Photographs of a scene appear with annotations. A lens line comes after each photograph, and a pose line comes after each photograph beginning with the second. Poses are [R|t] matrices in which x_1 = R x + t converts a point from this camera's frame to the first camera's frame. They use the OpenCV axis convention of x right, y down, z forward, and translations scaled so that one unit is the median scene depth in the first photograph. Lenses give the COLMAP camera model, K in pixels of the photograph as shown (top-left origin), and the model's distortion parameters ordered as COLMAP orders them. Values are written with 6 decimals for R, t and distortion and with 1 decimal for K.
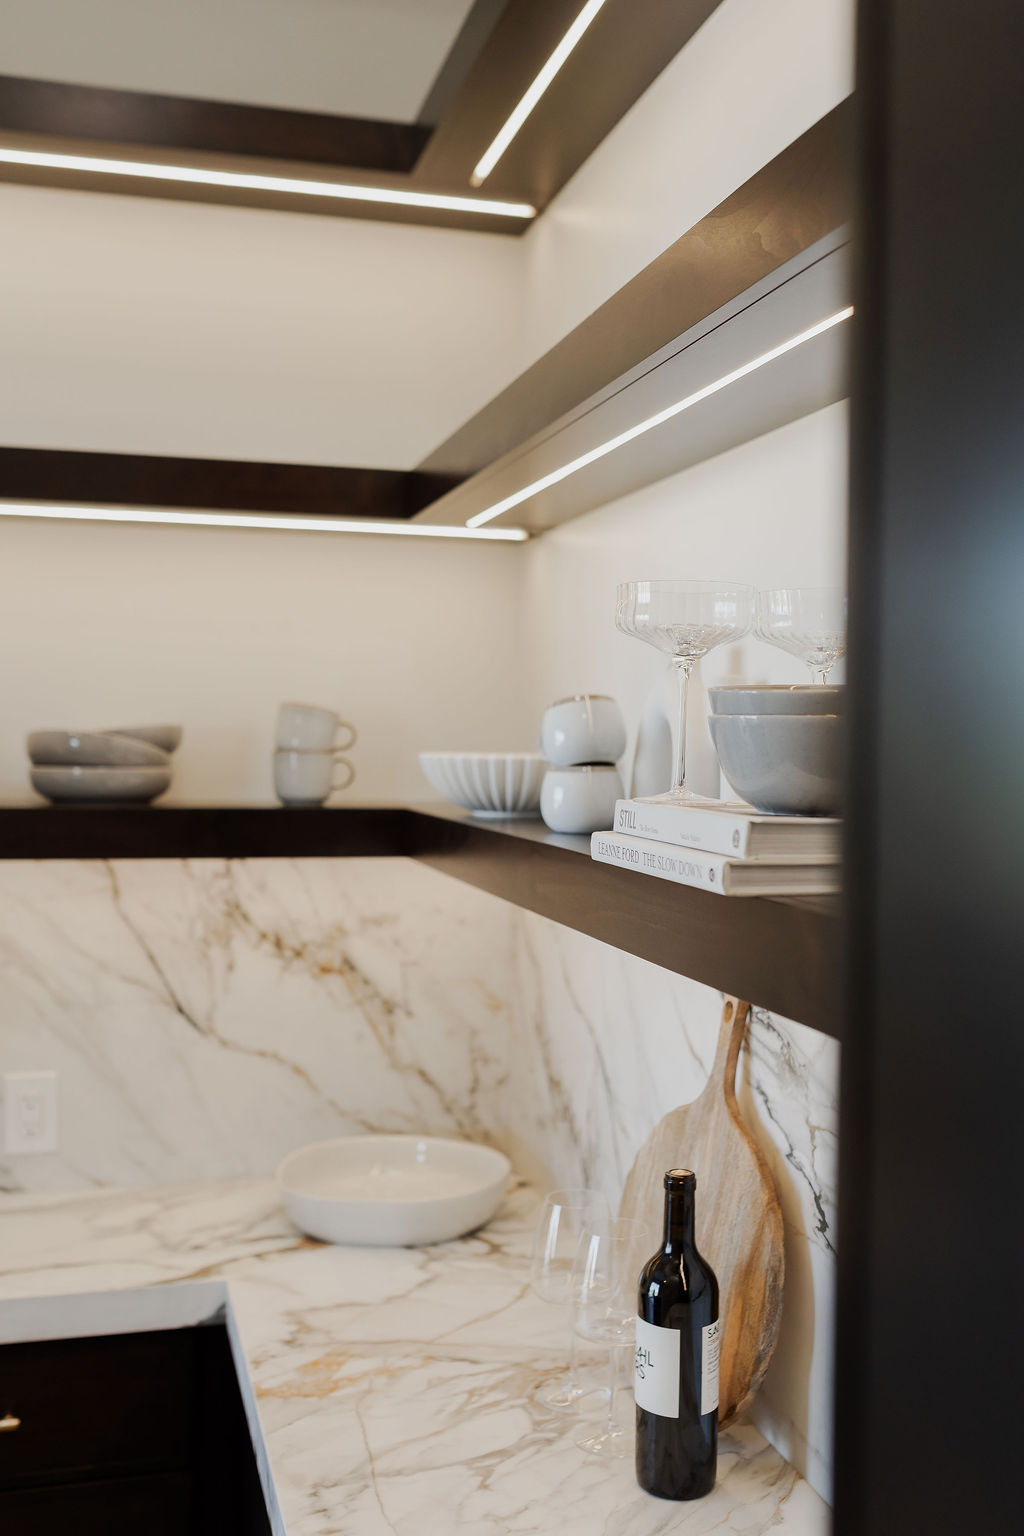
lens RADIAL K [[1548.7, 0, 518.6], [0, 1548.7, 773.5], [0, 0, 1]] dist [-0.000292, 0.000000]
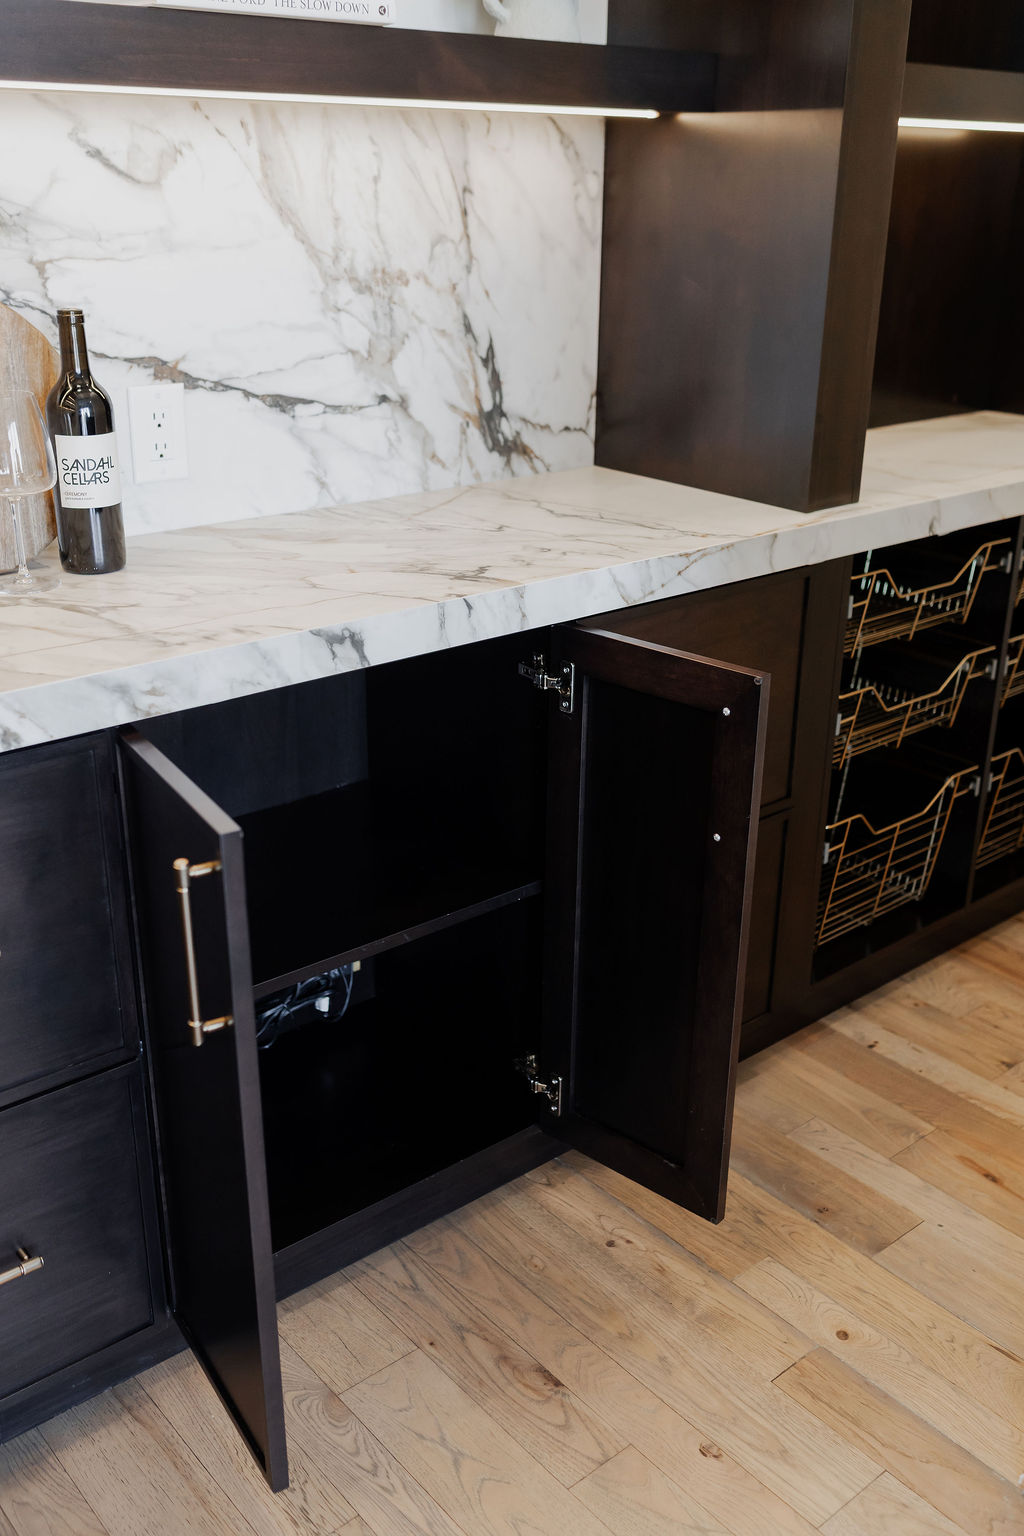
lens RADIAL K [[1458.1, 0, 514.6], [0, 1458.1, 777.5], [0, 0, 1]] dist [-0.000761, 0.000000]
pose [[-0.420239, -0.363524, 0.831414, -0.691563], [0.009456, 0.914442, 0.404606, 0.085216], [-0.907364, 0.177893, -0.380847, 0.738512]]
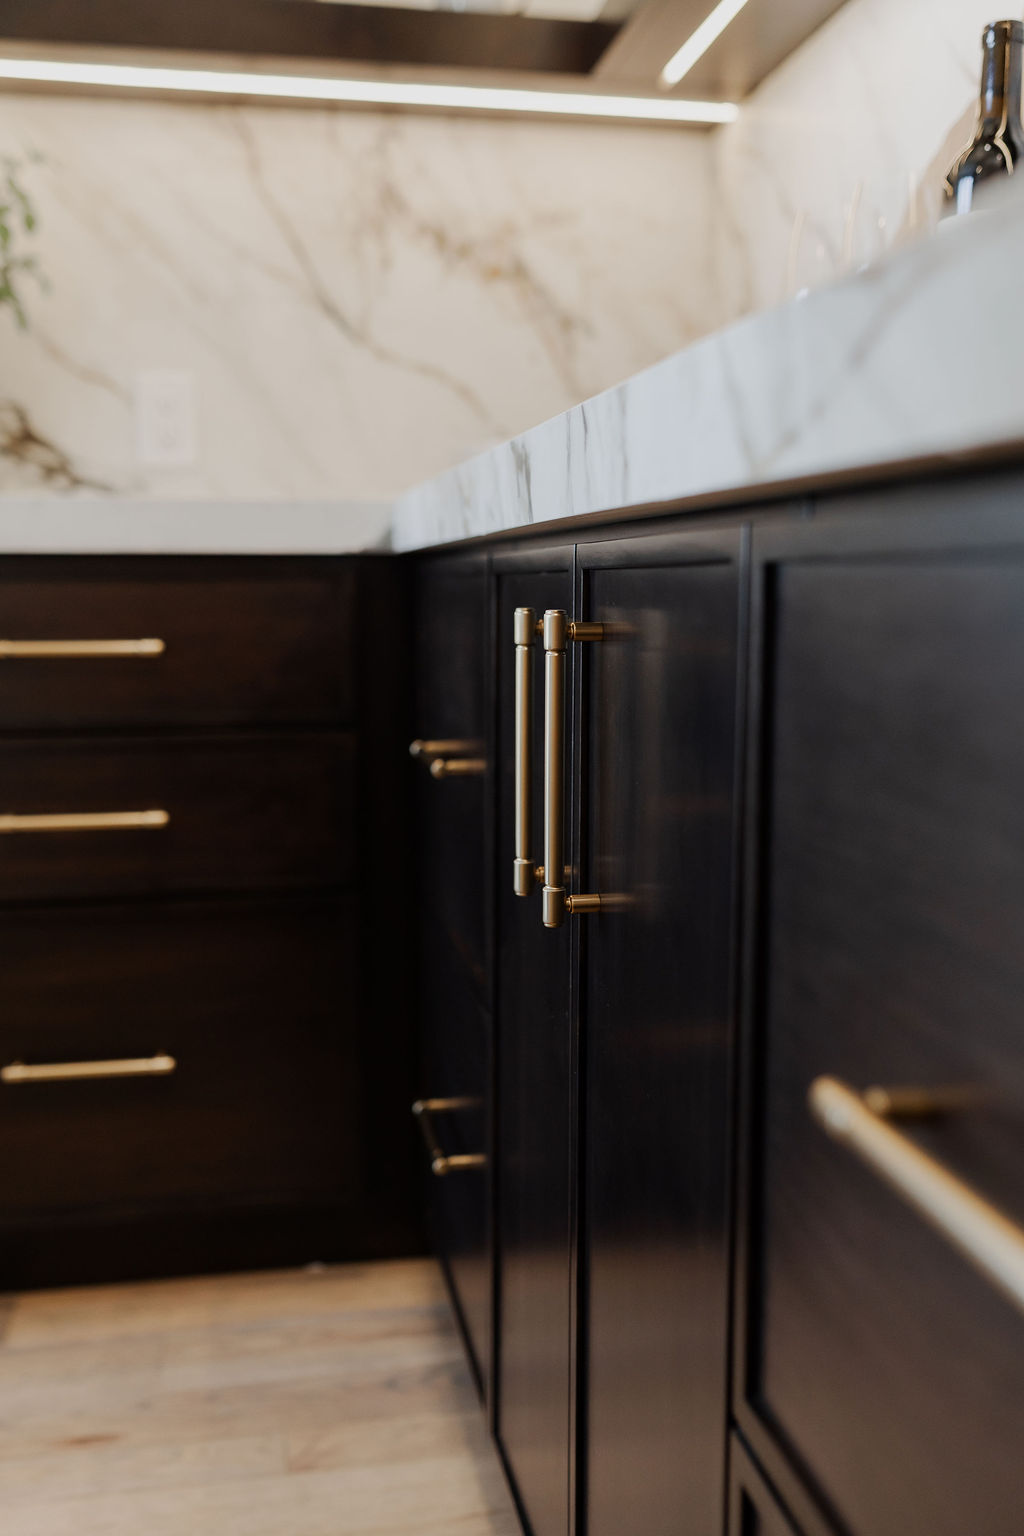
lens RADIAL K [[1548.7, 0, 520.1], [0, 1548.7, 780.7], [0, 0, 1]] dist [-0.000292, 0.000000]
pose [[0.996853, 0.001477, -0.079264, -0.043090], [0.006919, 0.994390, 0.105546, 0.334007], [0.078975, -0.105762, 0.991250, 0.116738]]
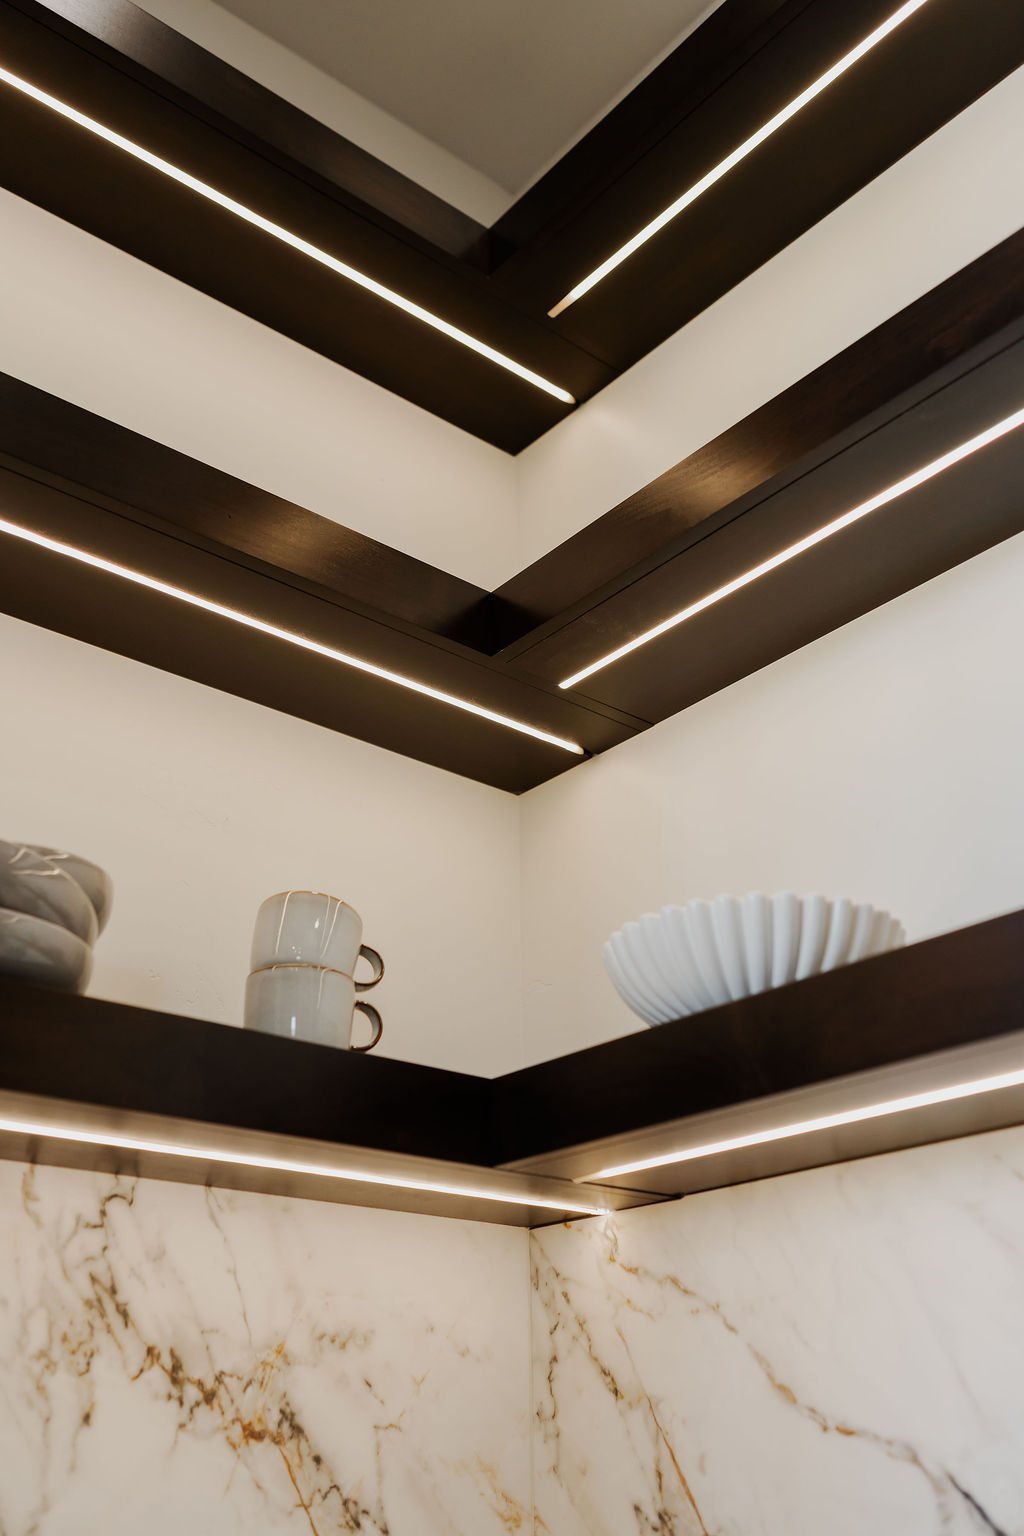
lens RADIAL K [[1458.1, 0, 513.5], [0, 1458.1, 768.8], [0, 0, 1]] dist [-0.000761, 0.000000]
pose [[0.907542, 0.169051, 0.384434, -0.286764], [0.032022, 0.884882, -0.464713, 0.168520], [-0.418739, 0.434057, 0.797654, 0.494734]]
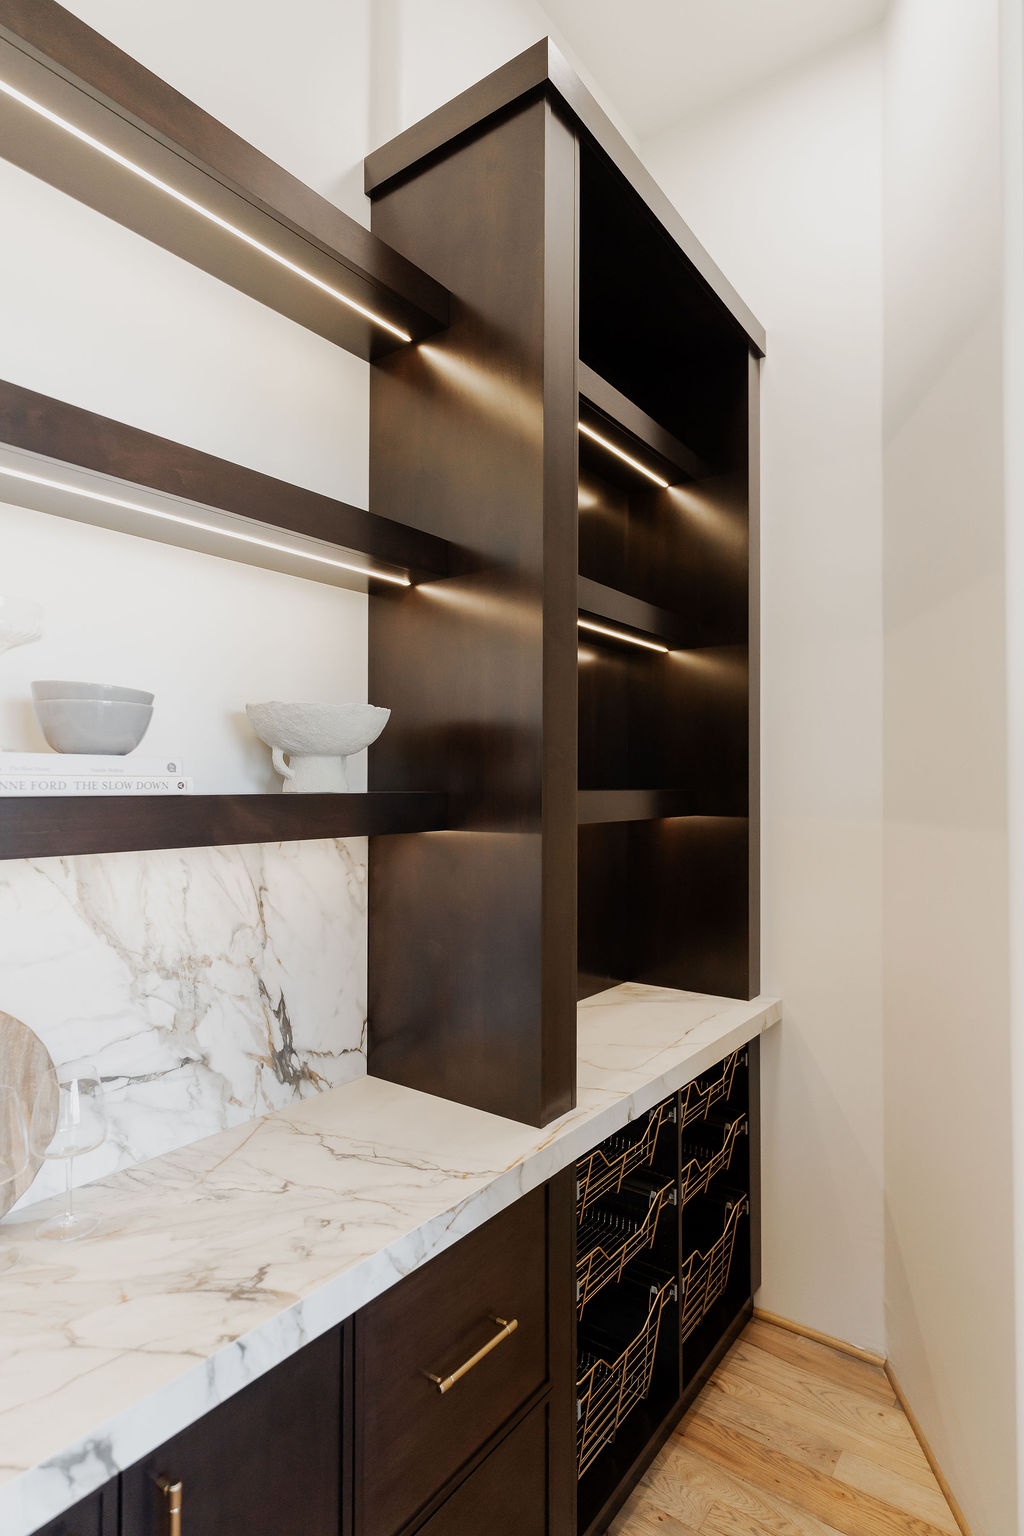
lens RADIAL K [[812.7, 0, 512.9], [0, 812.7, 773.9], [0, 0, 1]] dist [-0.001512, -0.001081]
pose [[-0.619523, 0.000332, 0.784978, -0.440719], [0.014053, 0.999844, 0.010668, 0.021394], [-0.784853, 0.017640, -0.619431, 0.605025]]
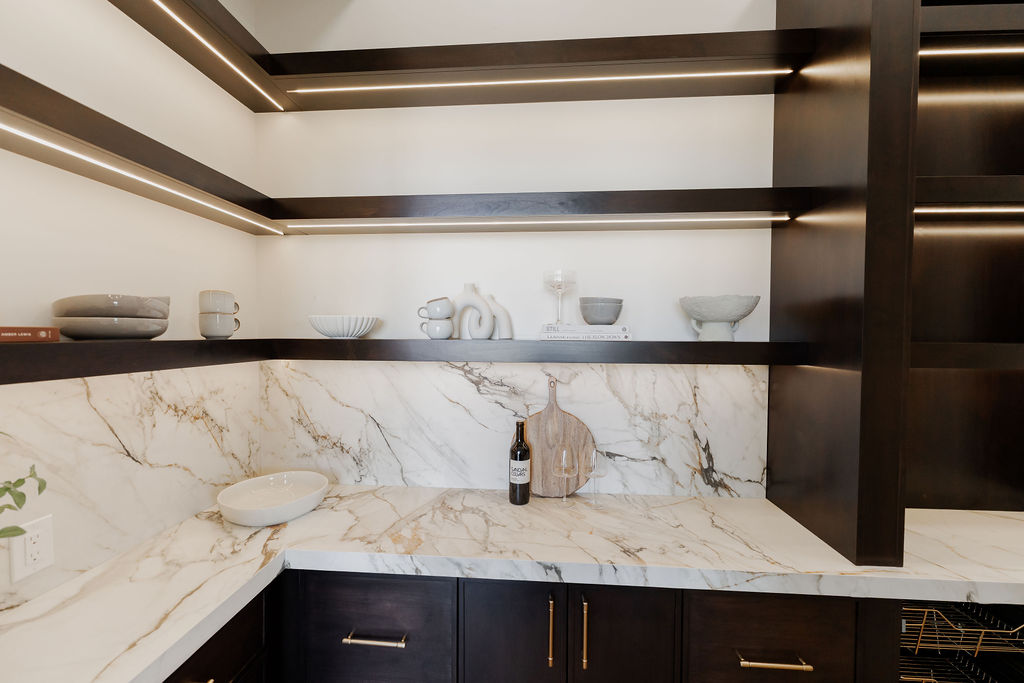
lens RADIAL K [[407.4, 0, 514.2], [0, 407.4, 342.4], [0, 0, 1]] dist [-0.000035, -0.000390]
pose [[0.326348, -0.031134, 0.944737, -0.533833], [0.023215, 0.999420, 0.024917, 0.020099], [-0.944965, 0.013800, 0.326881, 0.423745]]
